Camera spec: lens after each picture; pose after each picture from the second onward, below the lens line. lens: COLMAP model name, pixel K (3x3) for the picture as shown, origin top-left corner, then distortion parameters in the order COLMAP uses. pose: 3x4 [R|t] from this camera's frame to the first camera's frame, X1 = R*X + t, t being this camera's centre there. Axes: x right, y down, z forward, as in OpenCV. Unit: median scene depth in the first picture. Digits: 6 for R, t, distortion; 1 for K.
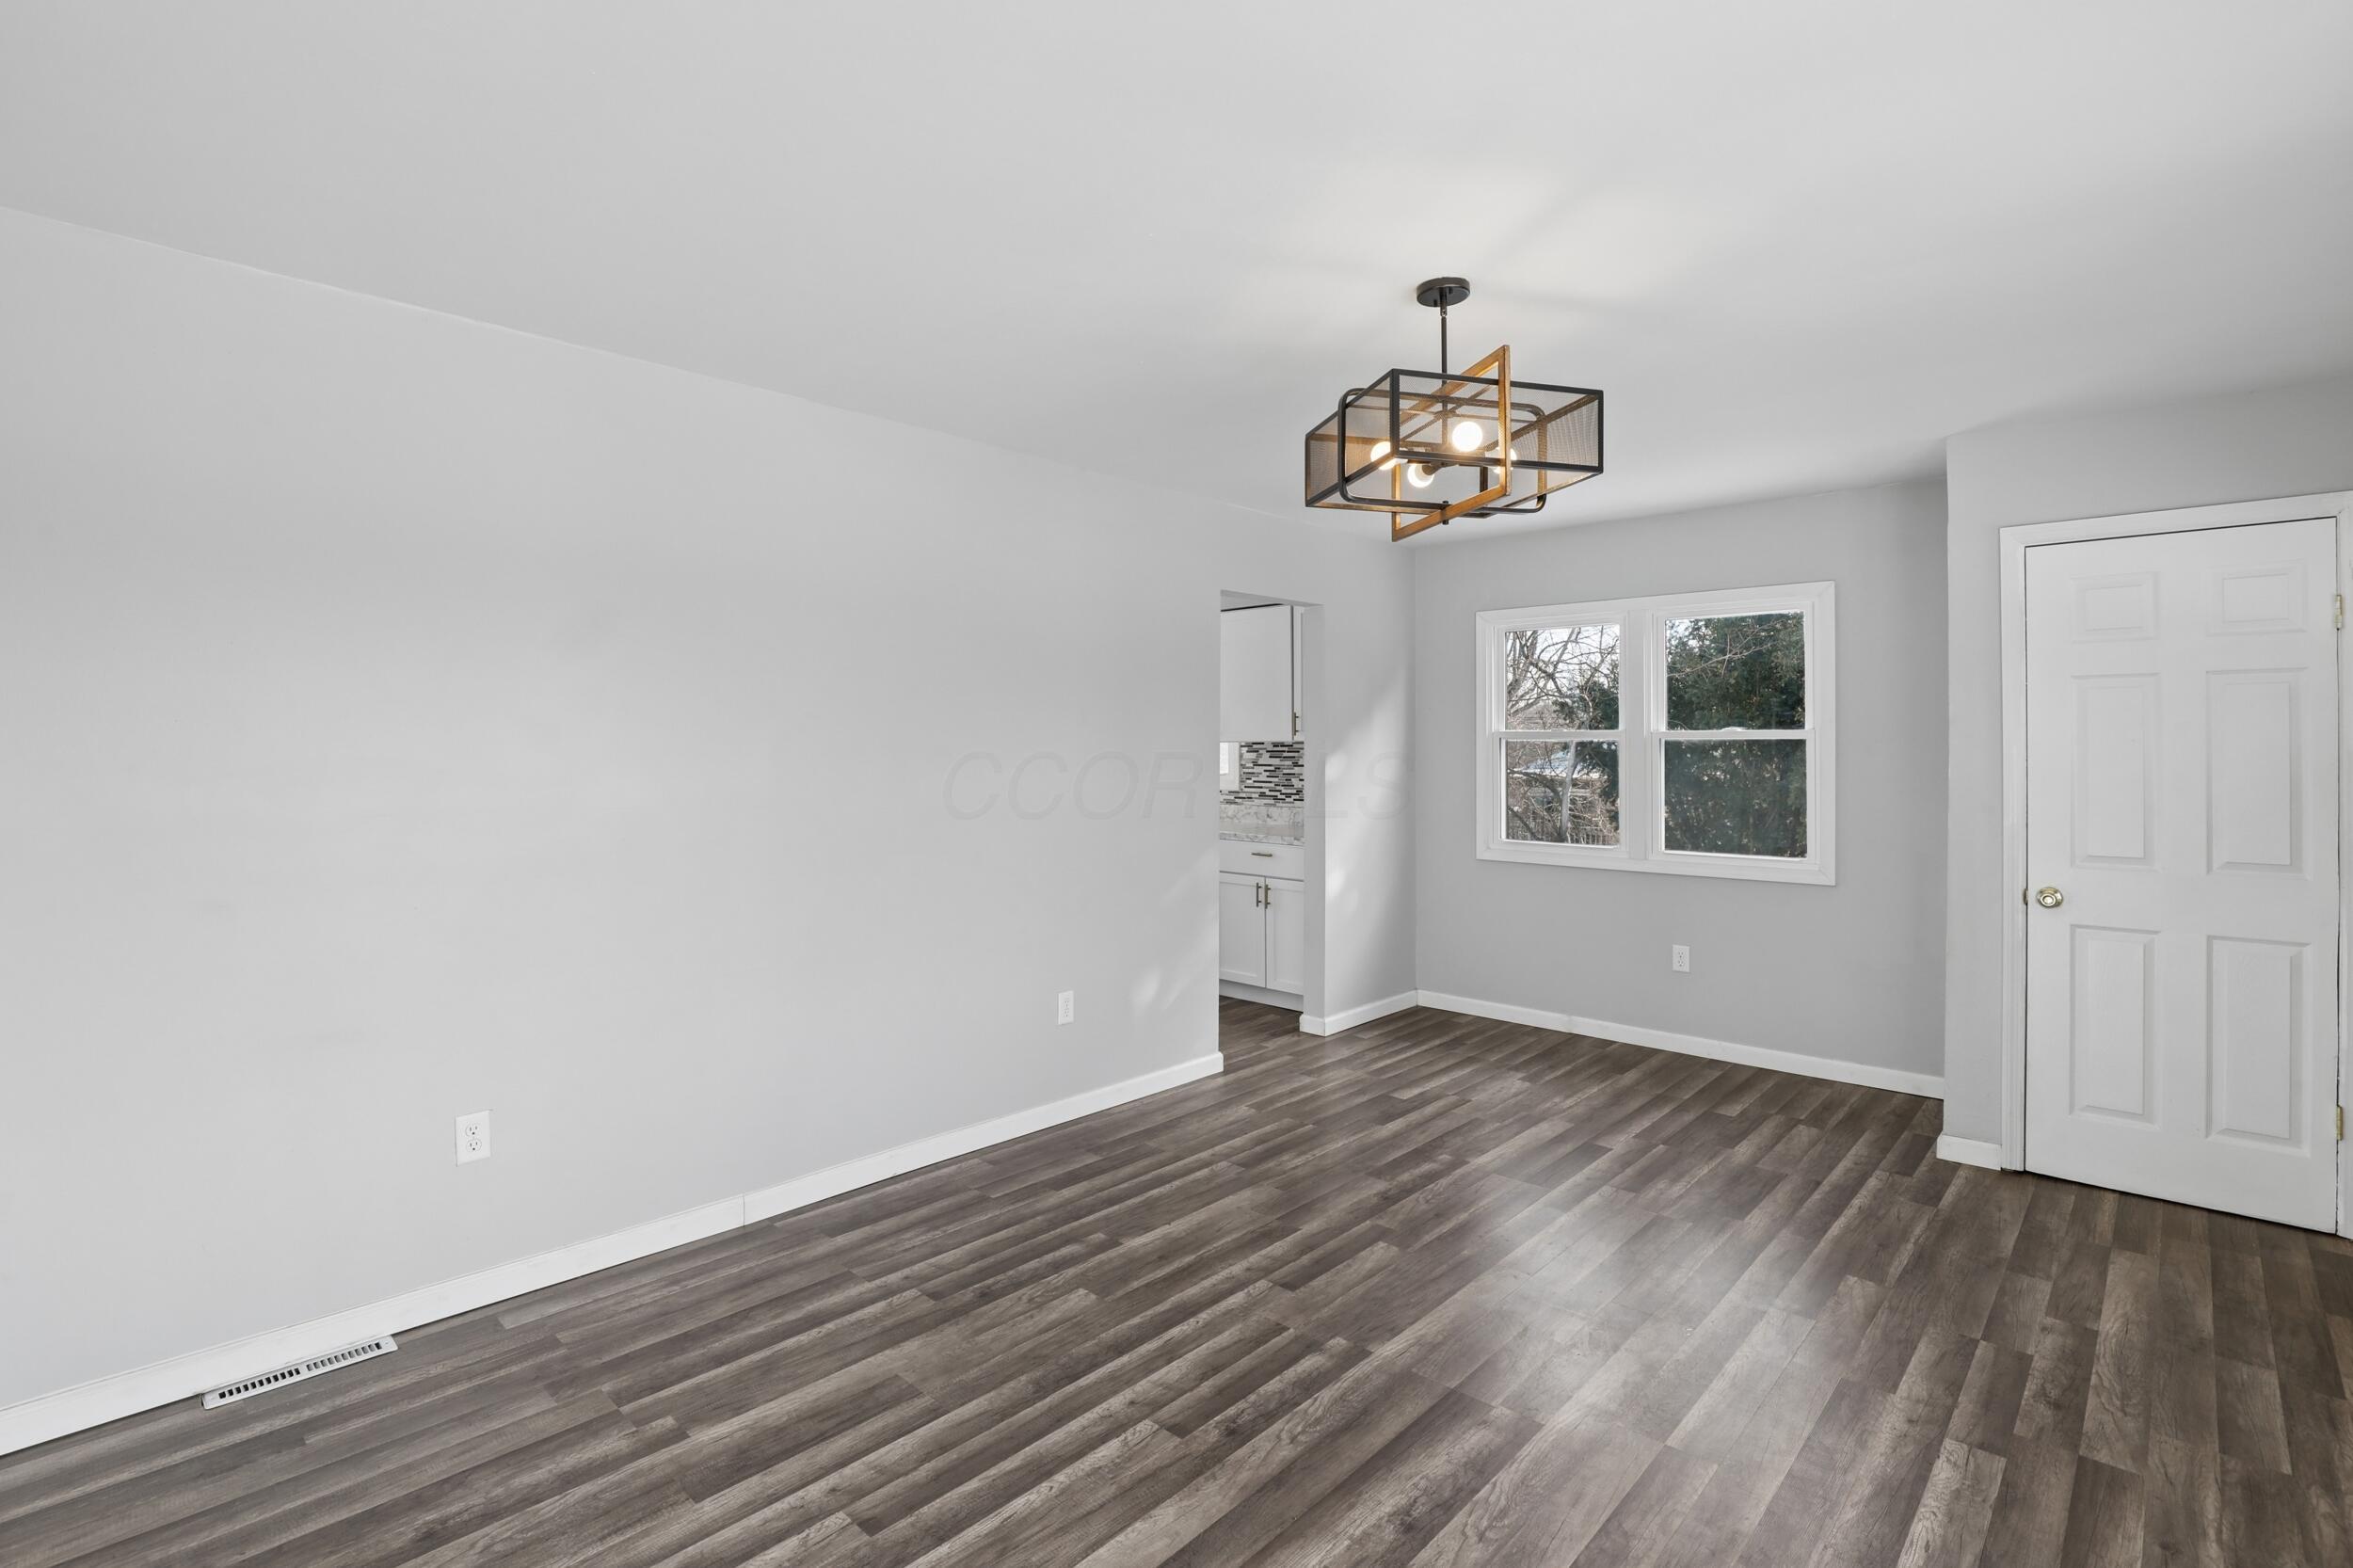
lens RADIAL K [[1092.0, 0, 1165.9], [0, 1092.0, 754.0], [0, 0, 1]] dist [-0.031198, 0.003861]
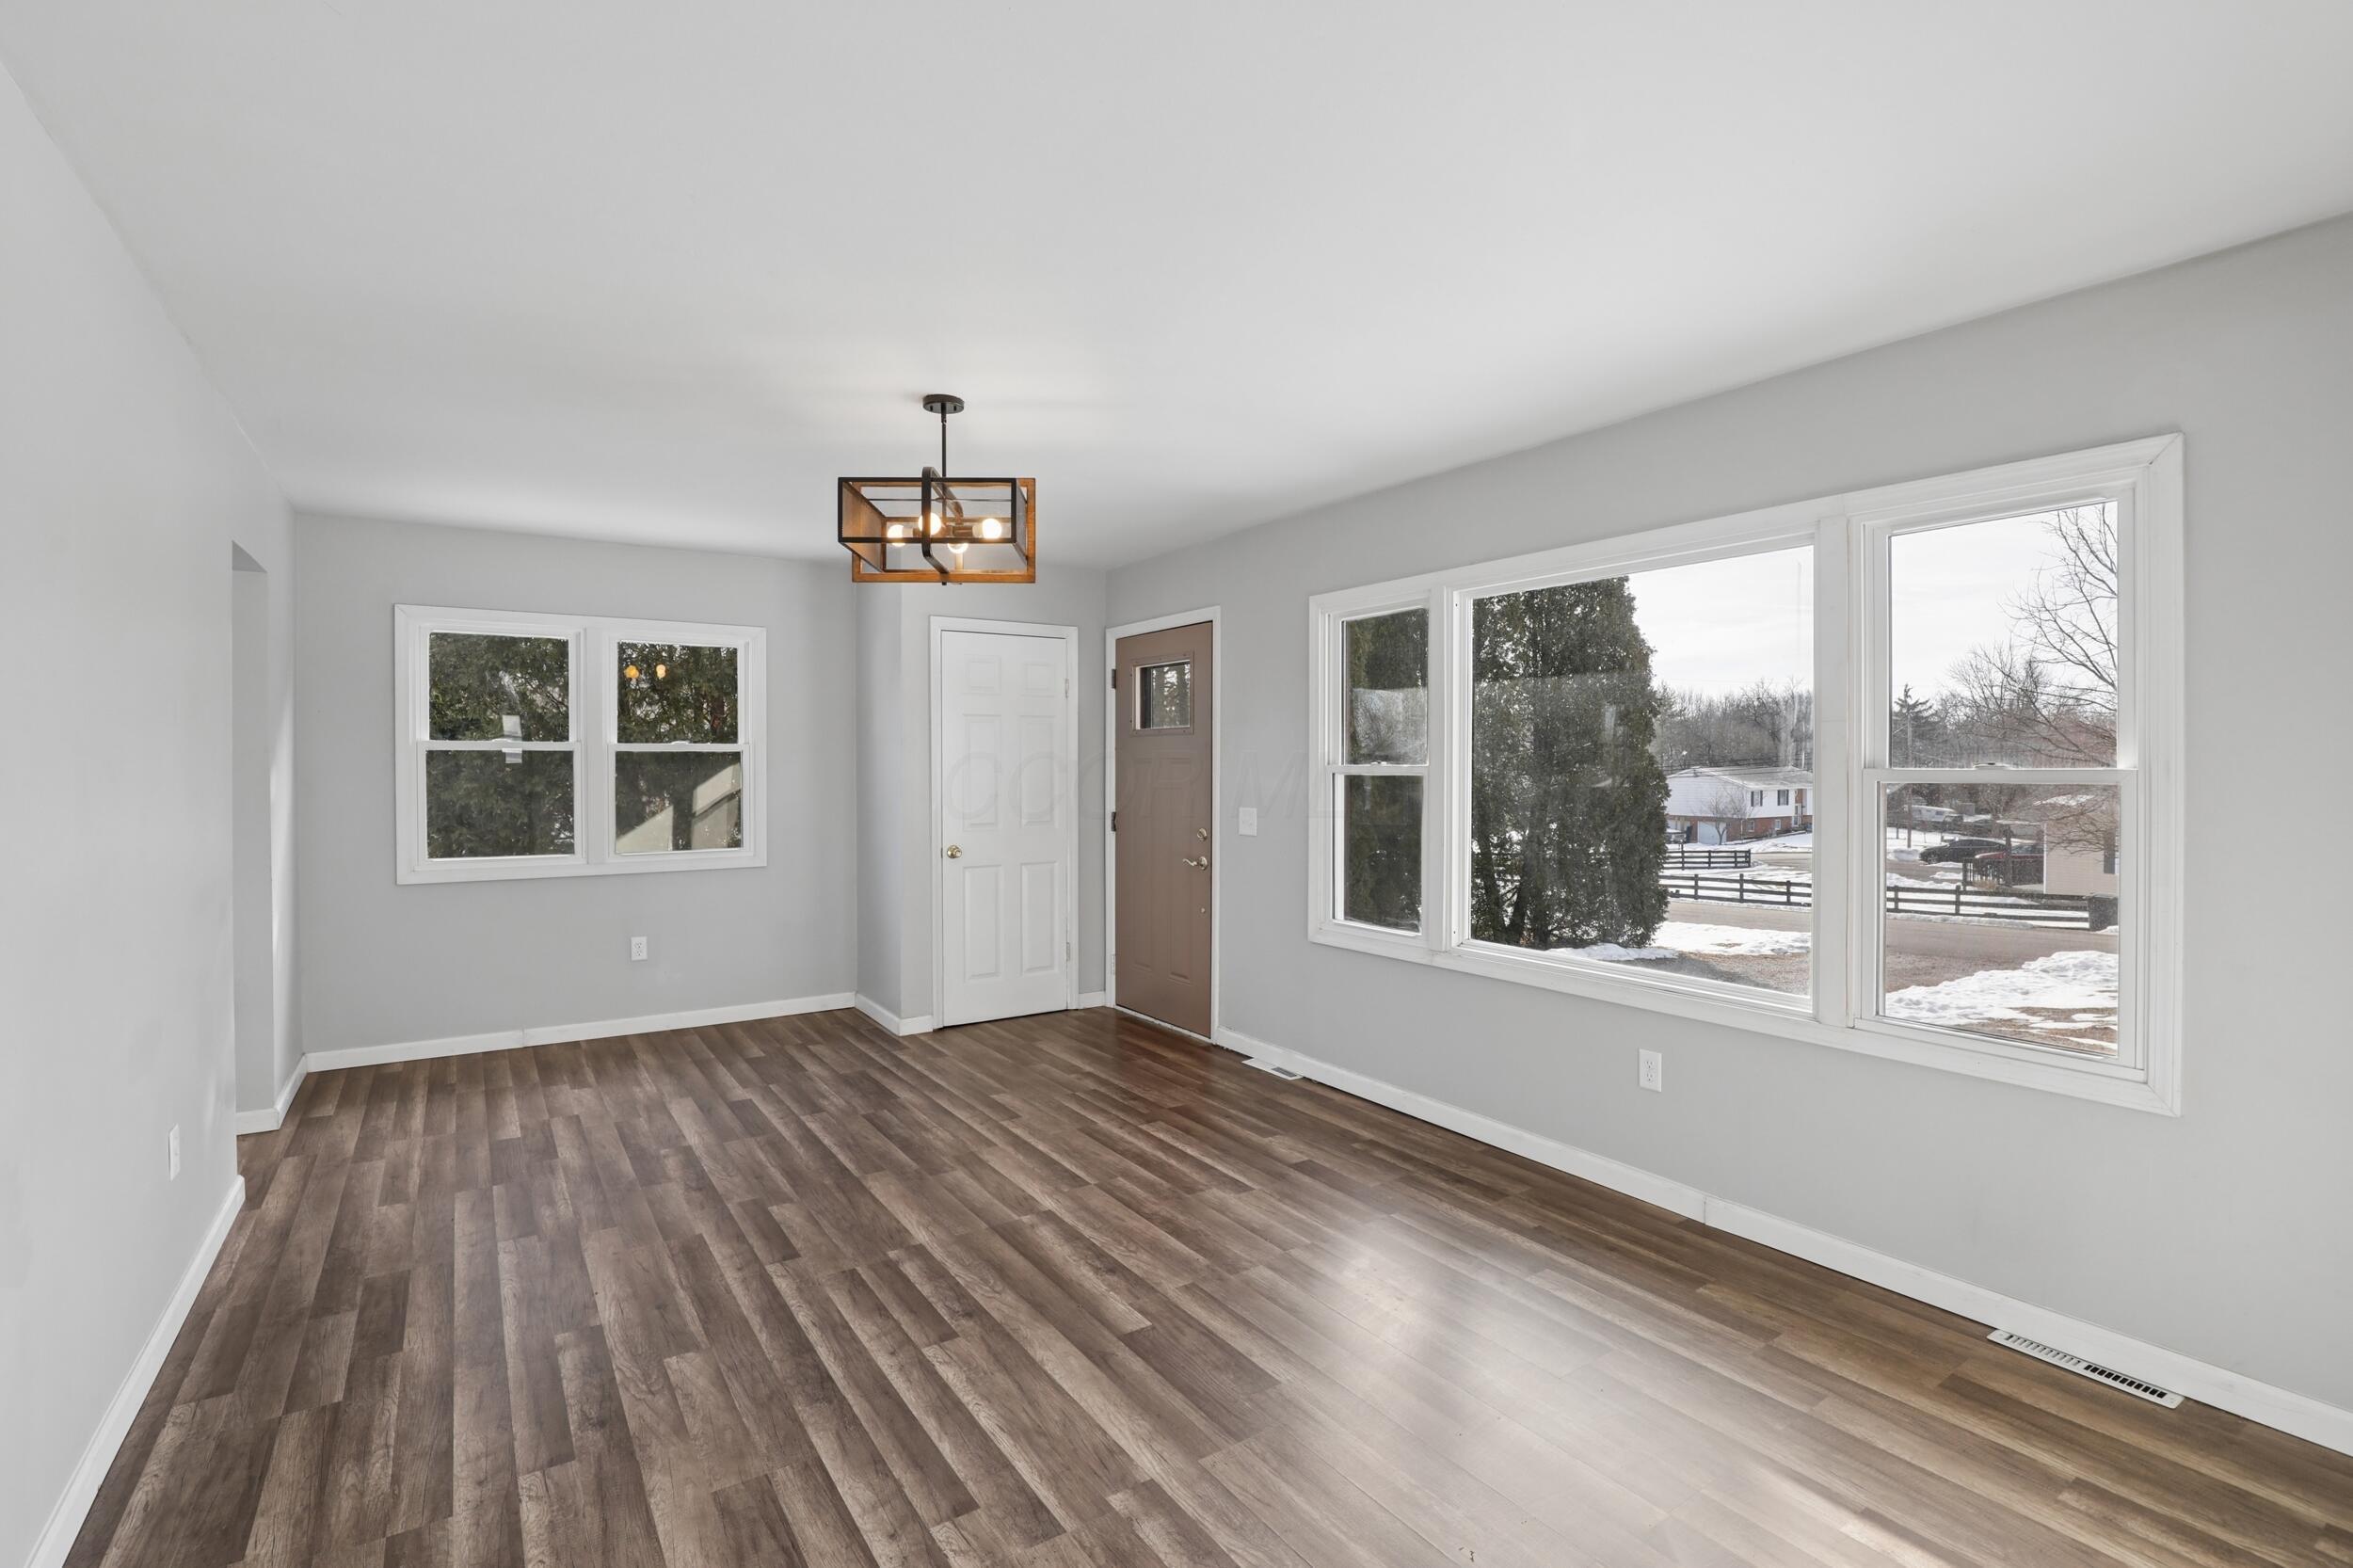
lens RADIAL K [[1092.0, 0, 1160.7], [0, 1092.0, 776.8], [0, 0, 1]] dist [-0.031198, 0.003861]
pose [[0.227027, -0.014807, 0.973776, -0.857574], [0.007578, 0.999881, 0.013437, 0.003063], [-0.973859, 0.004329, 0.227112, 0.403660]]
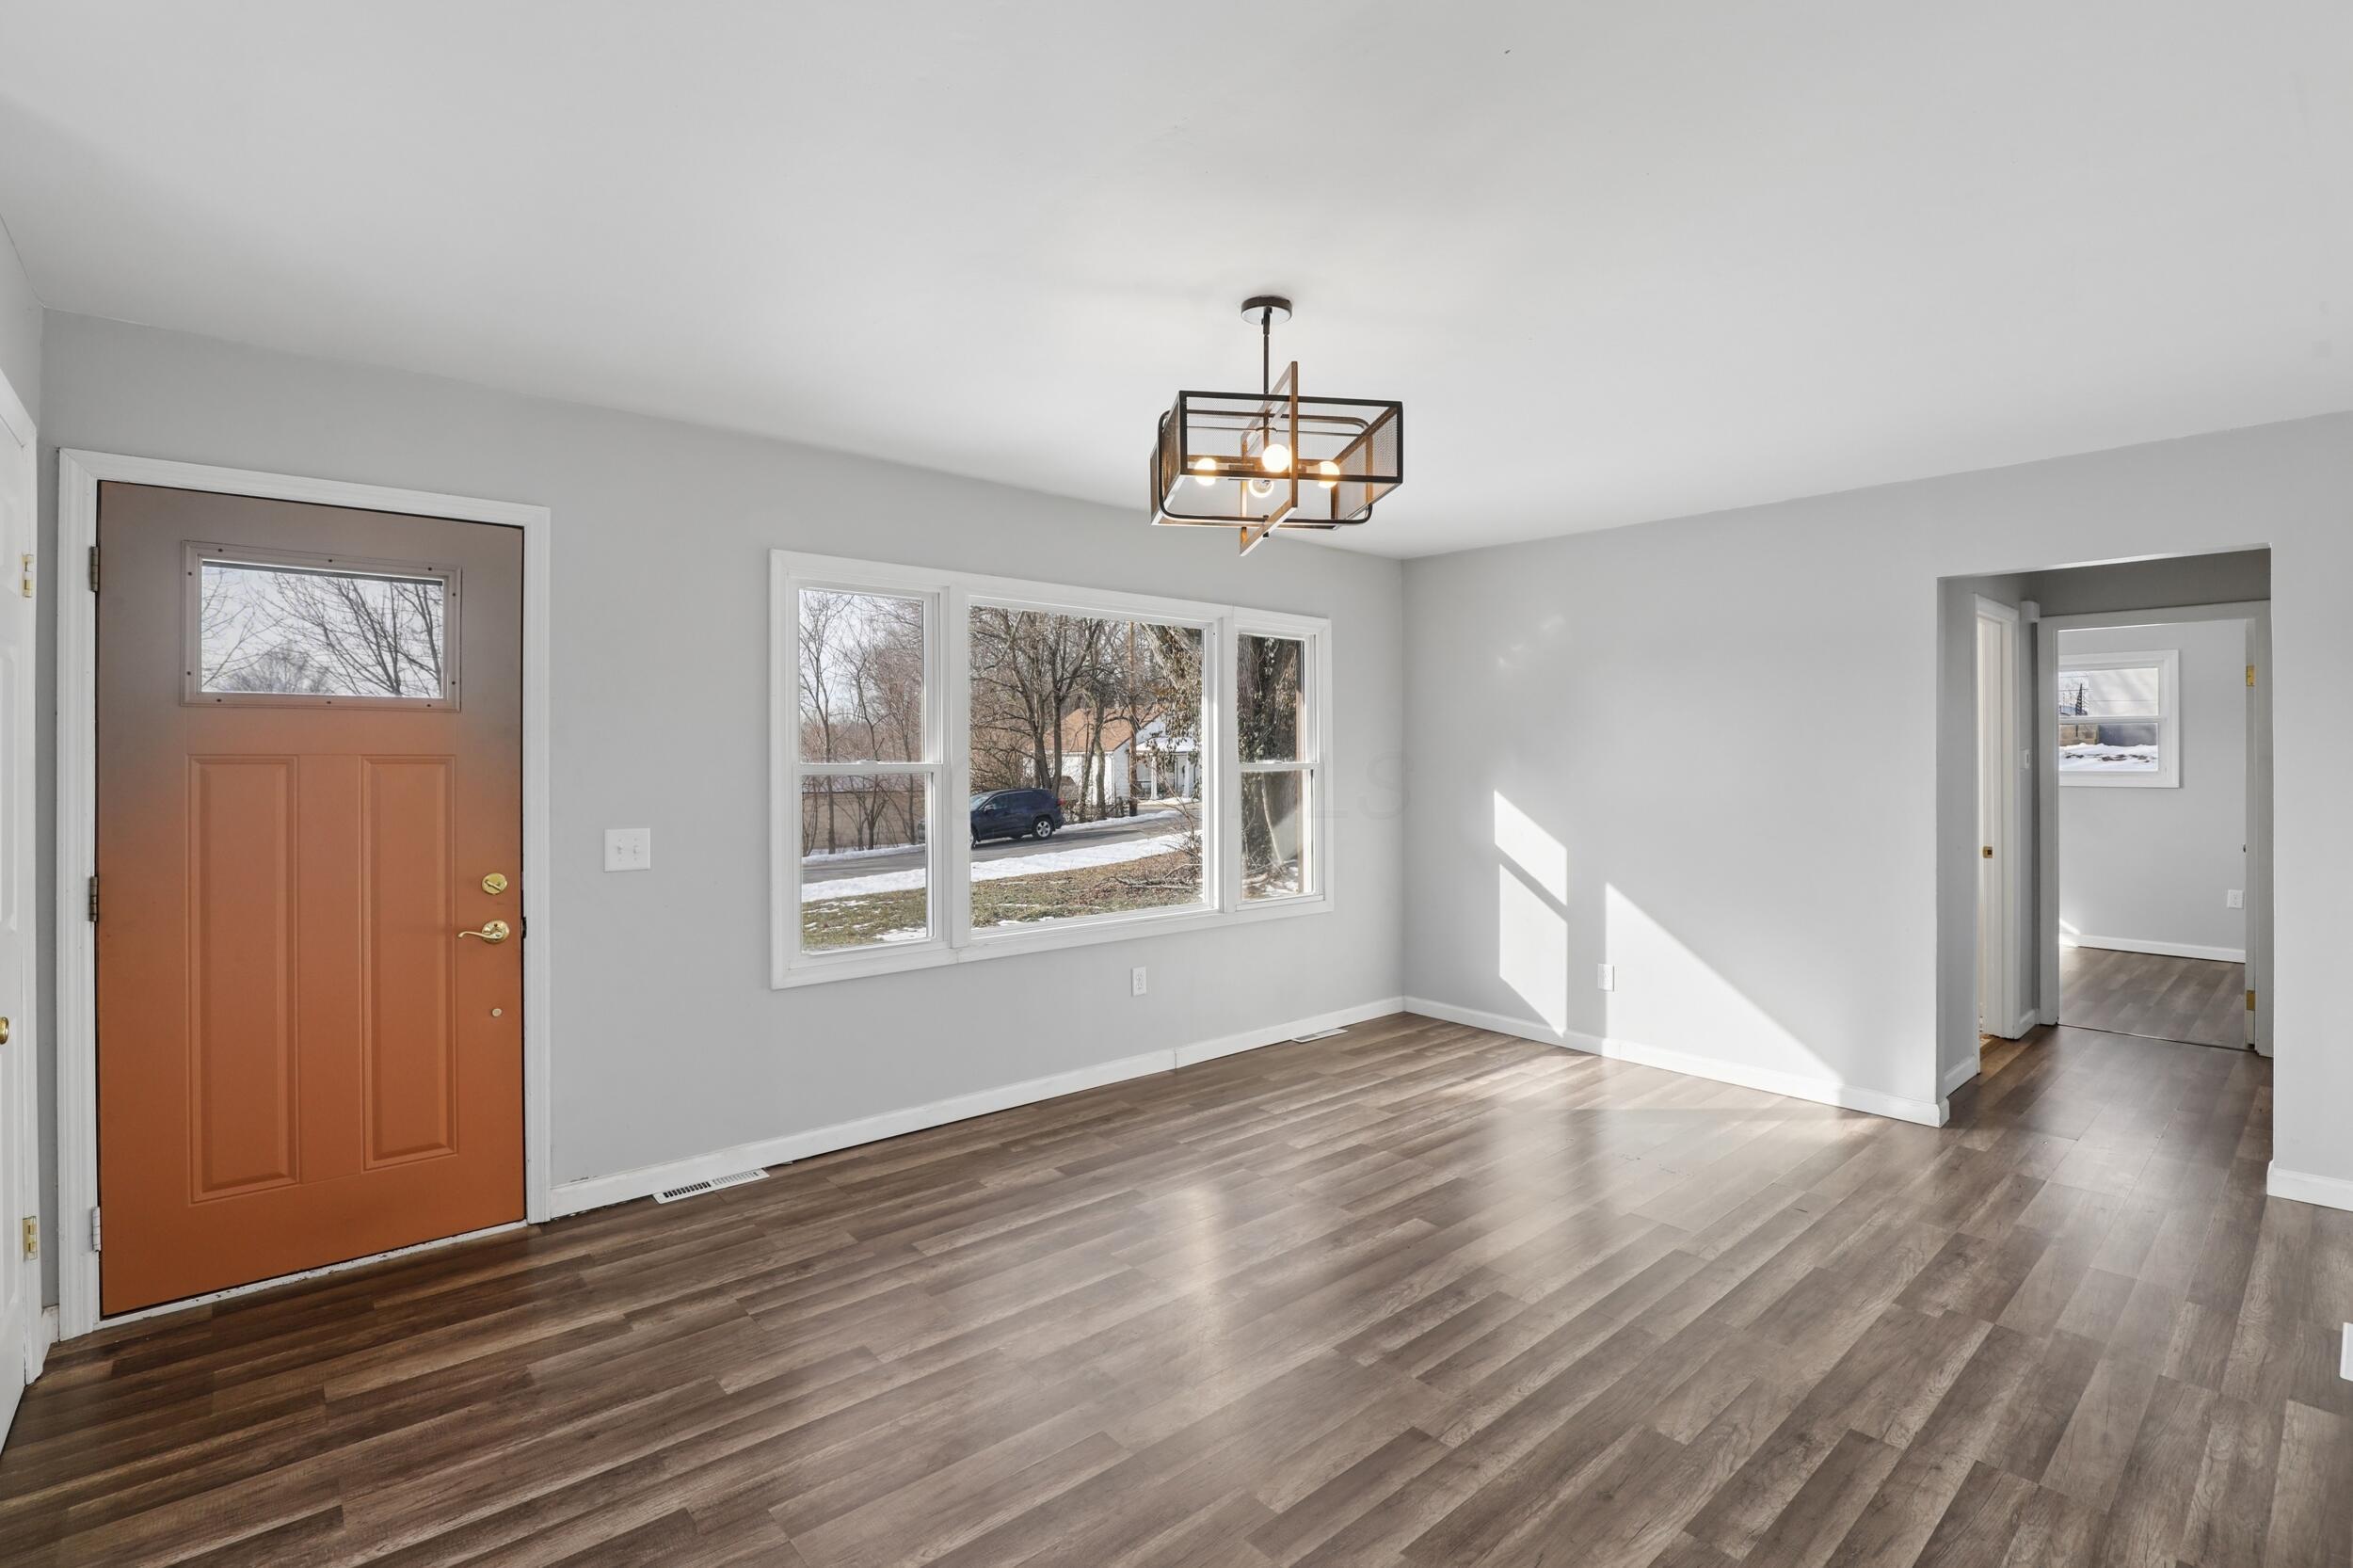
lens RADIAL K [[1092.0, 0, 1191.3], [0, 1092.0, 779.8], [0, 0, 1]] dist [-0.031198, 0.003861]
pose [[-0.997232, -0.003525, 0.074269, 0.226242], [-0.001709, 0.999698, 0.024496, -0.005654], [-0.074333, 0.024301, -0.996937, 1.818623]]
